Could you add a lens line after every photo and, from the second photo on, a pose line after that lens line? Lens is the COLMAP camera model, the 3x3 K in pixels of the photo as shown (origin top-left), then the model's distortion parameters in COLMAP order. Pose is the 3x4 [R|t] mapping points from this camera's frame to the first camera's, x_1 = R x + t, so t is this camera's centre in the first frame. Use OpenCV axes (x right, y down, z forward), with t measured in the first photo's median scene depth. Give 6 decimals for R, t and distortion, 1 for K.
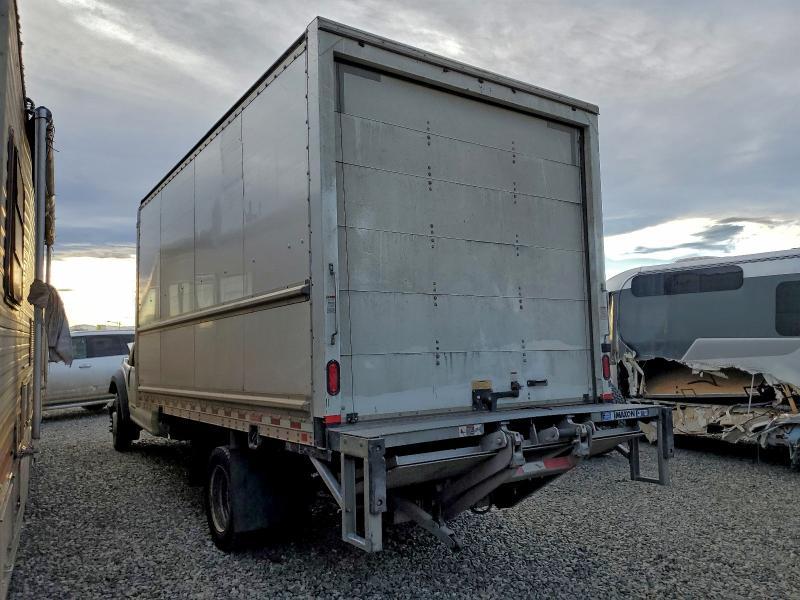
lens RADIAL K [[635.3, 0, 387.7], [0, 635.3, 302.2], [0, 0, 1]] dist [0.120248, -0.150901]
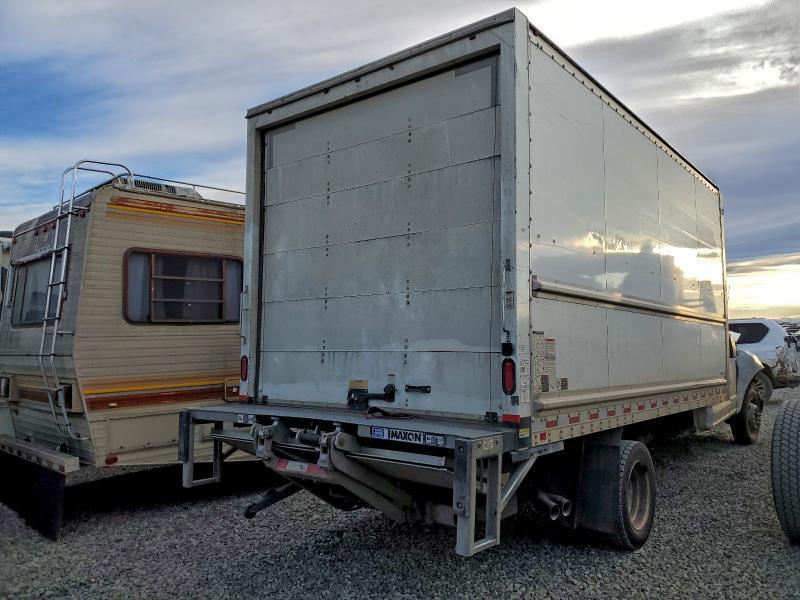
lens RADIAL K [[628.8, 0, 400.8], [0, 628.8, 287.9], [0, 0, 1]] dist [0.171468, -0.148346]
pose [[0.273403, -0.068440, -0.959462, 1.098277], [0.071025, 0.996179, -0.050821, 0.032788], [0.959274, -0.054251, 0.277220, 0.776431]]
